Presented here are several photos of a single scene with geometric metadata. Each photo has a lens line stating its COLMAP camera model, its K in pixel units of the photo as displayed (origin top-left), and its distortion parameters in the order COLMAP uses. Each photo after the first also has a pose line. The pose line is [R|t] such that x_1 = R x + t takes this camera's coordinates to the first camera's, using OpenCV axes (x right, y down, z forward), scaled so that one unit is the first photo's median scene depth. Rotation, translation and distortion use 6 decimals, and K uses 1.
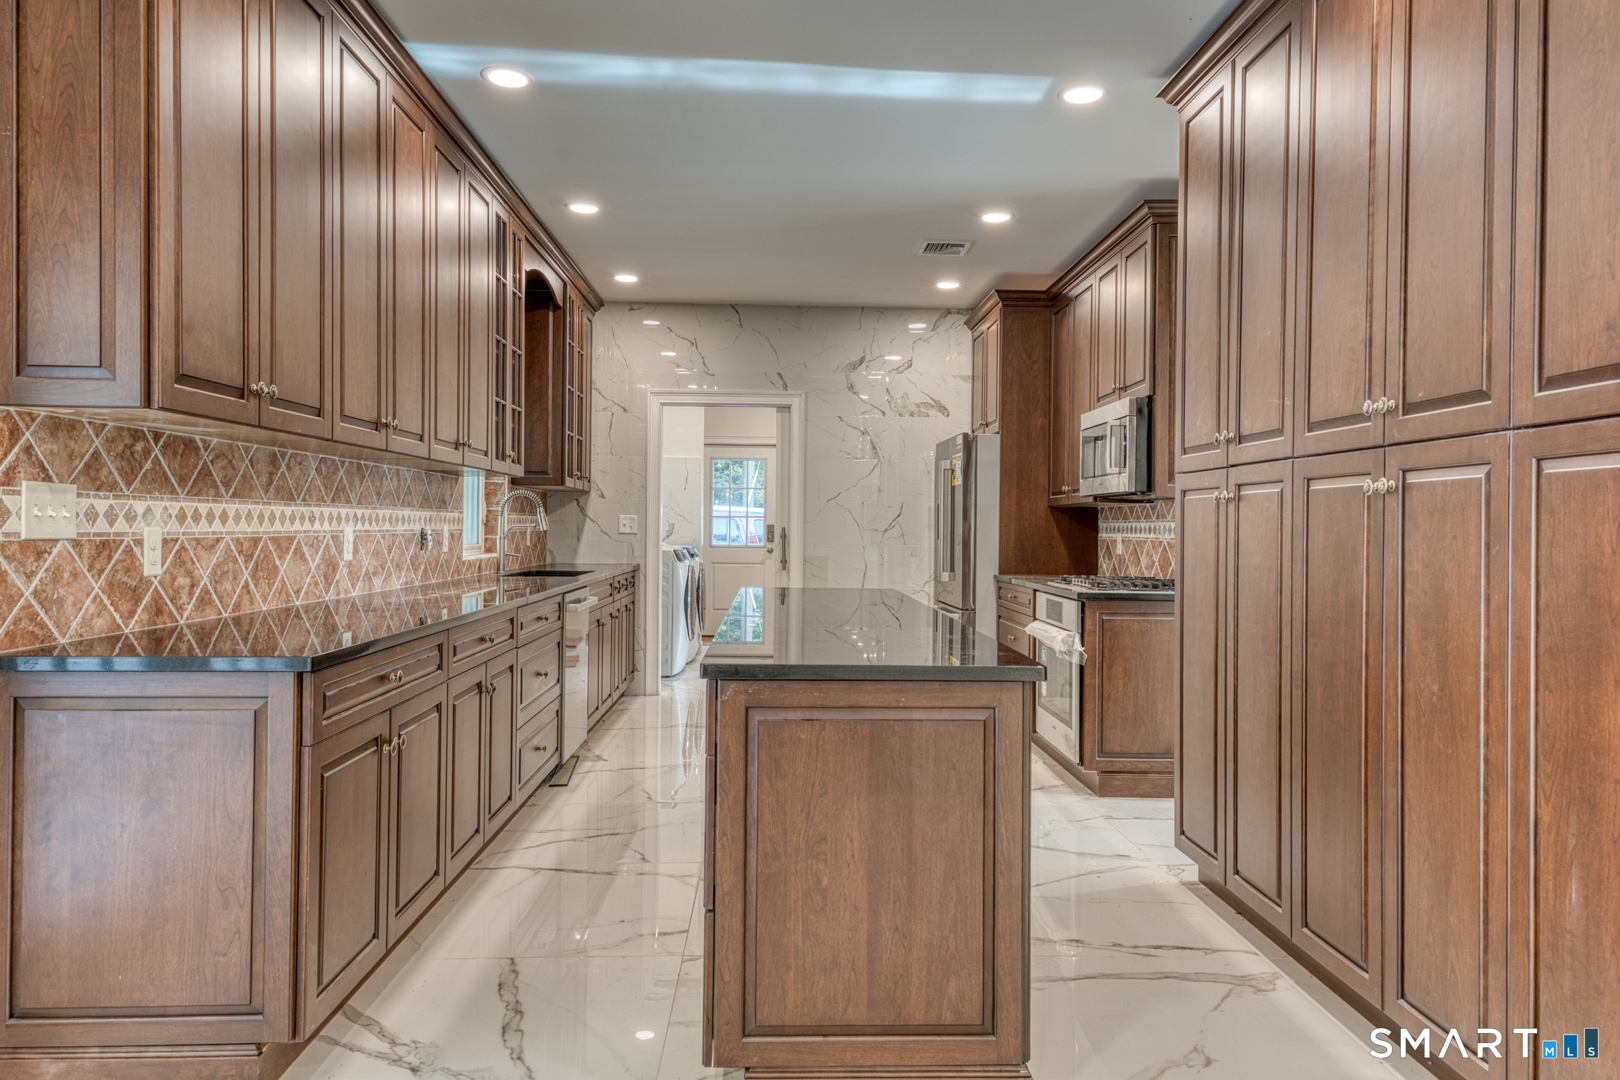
lens RADIAL K [[1058.5, 0, 796.3], [0, 1058.5, 529.8], [0, 0, 1]] dist [0.041660, -0.014502]
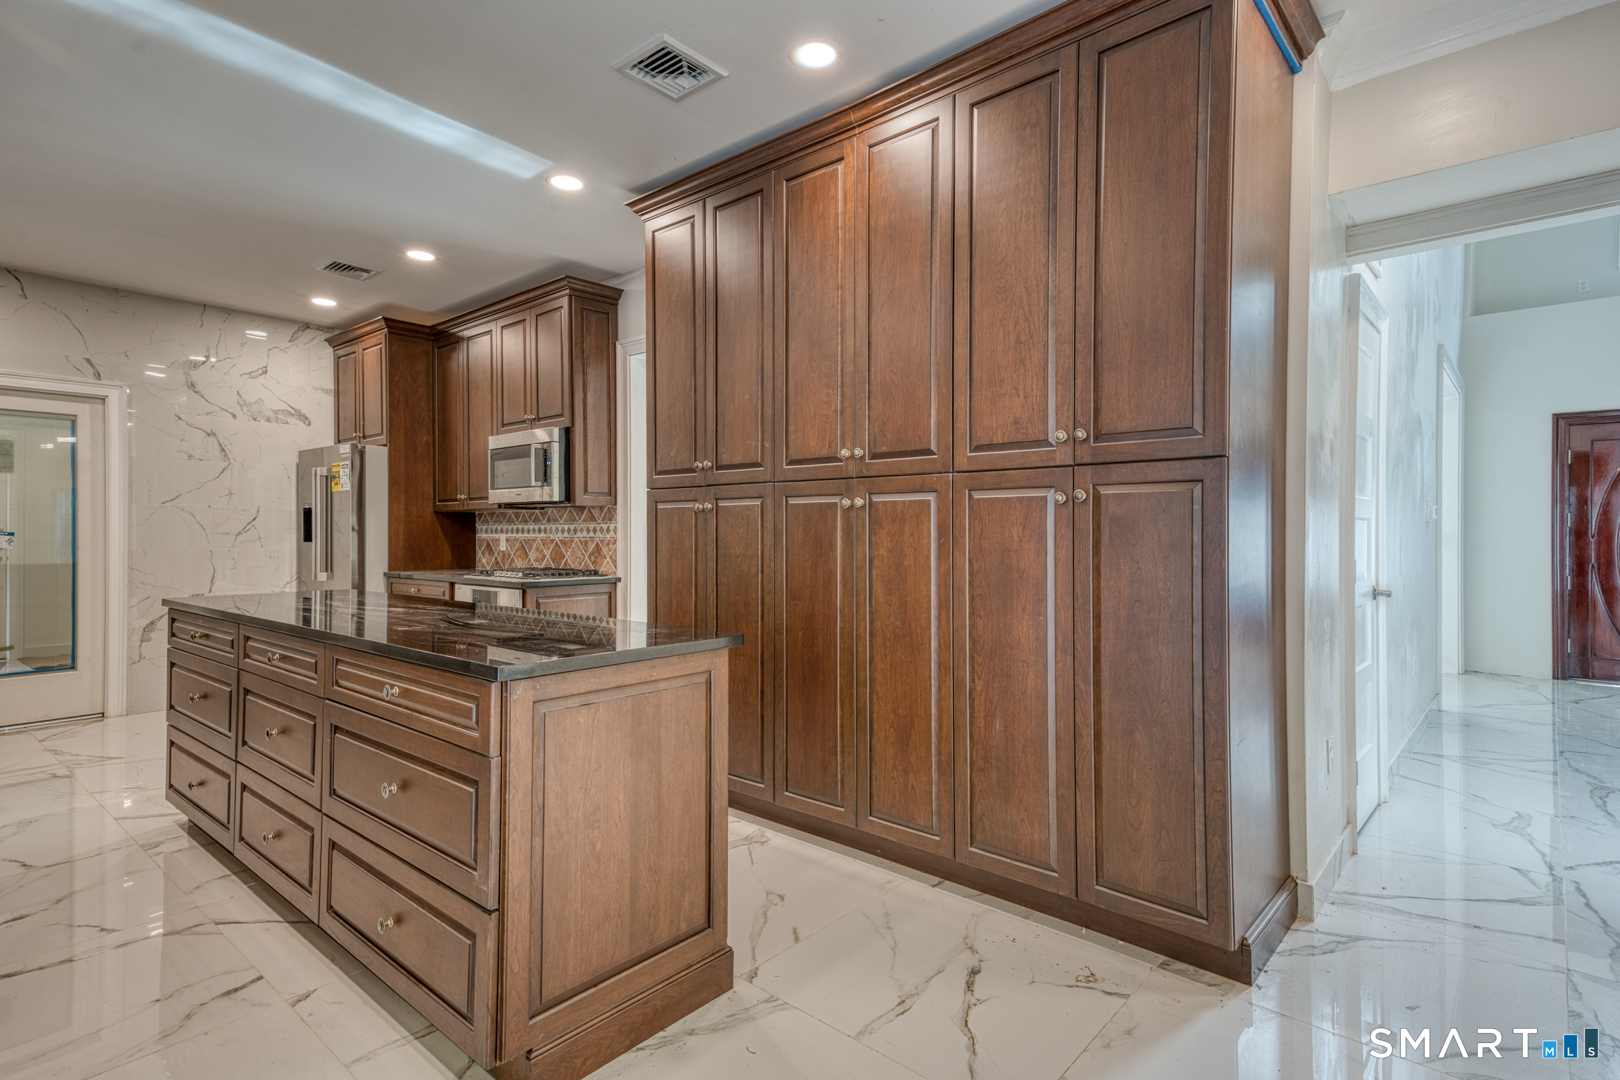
lens RADIAL K [[819.0, 0, 803.7], [0, 819.0, 527.8], [0, 0, 1]] dist [0.069904, -0.009412]
pose [[0.684867, -0.007880, 0.728625, -0.269128], [0.009057, 0.999956, 0.002302, -0.004168], [-0.728611, 0.005022, 0.684909, 0.136594]]
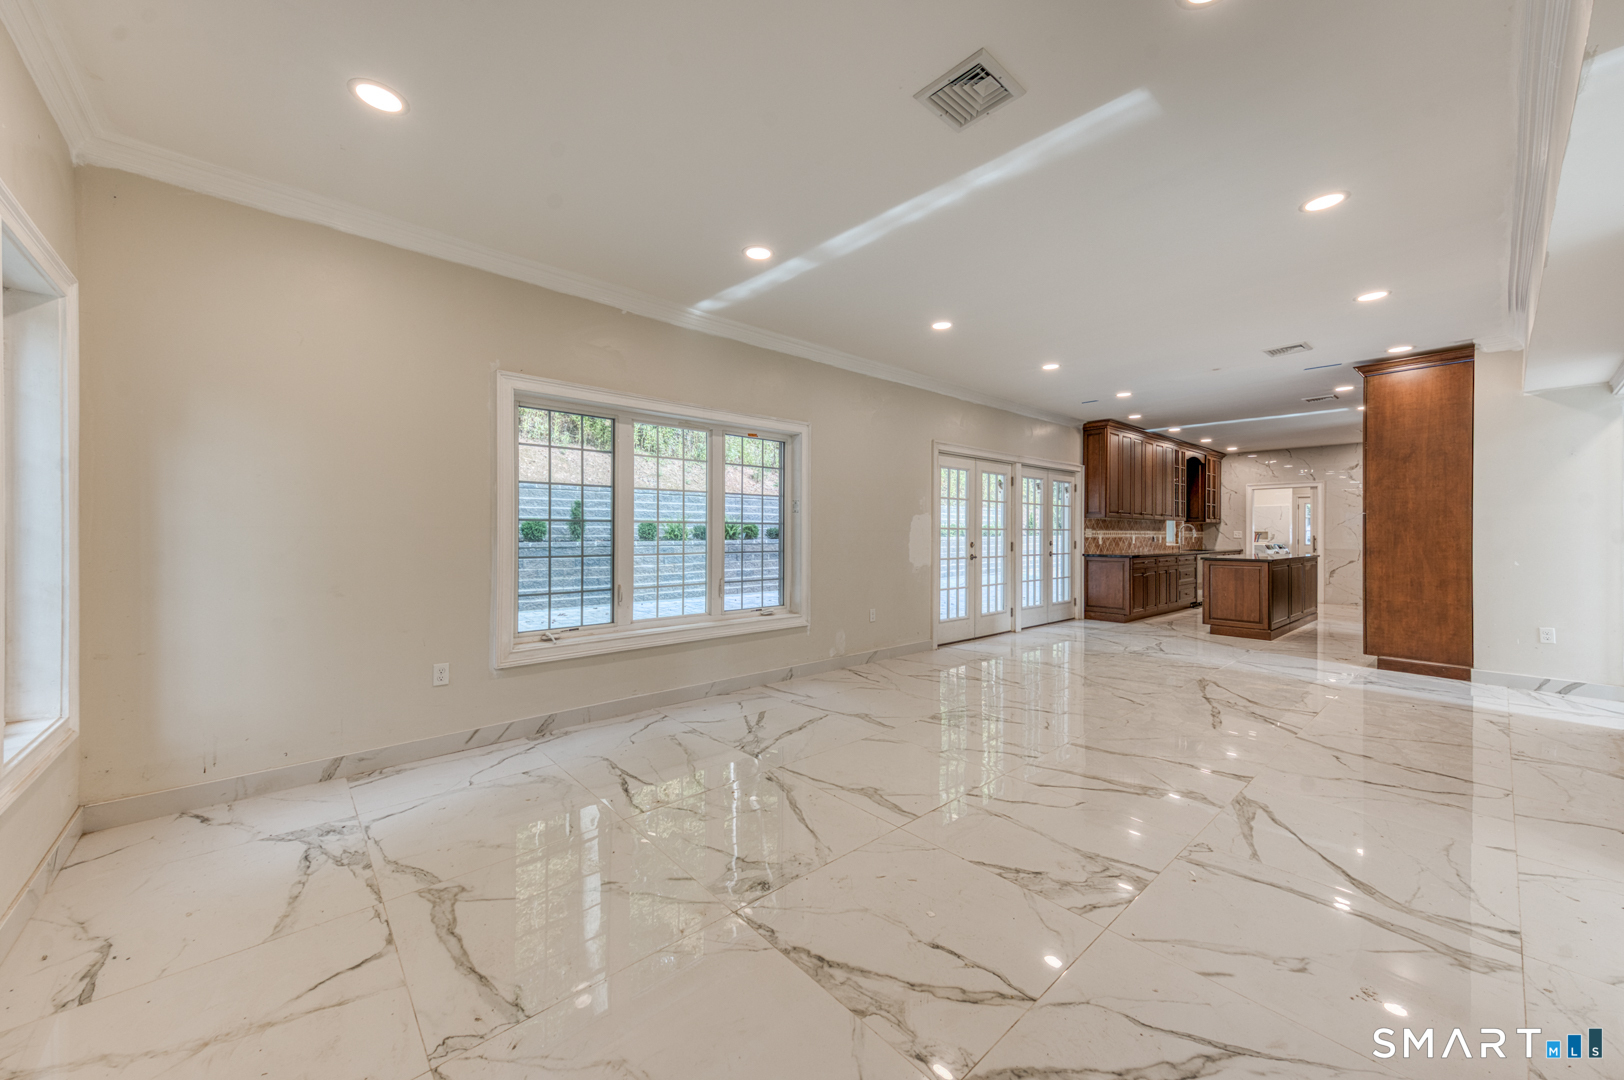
lens RADIAL K [[600.6, 0, 806.9], [0, 600.6, 538.7], [0, 0, 1]] dist [0.011255, -0.000224]
pose [[0.643718, -0.005045, -0.765246, 0.651827], [0.003107, 0.999987, -0.003979, 0.016368], [0.765256, 0.000183, 0.643726, -1.738046]]
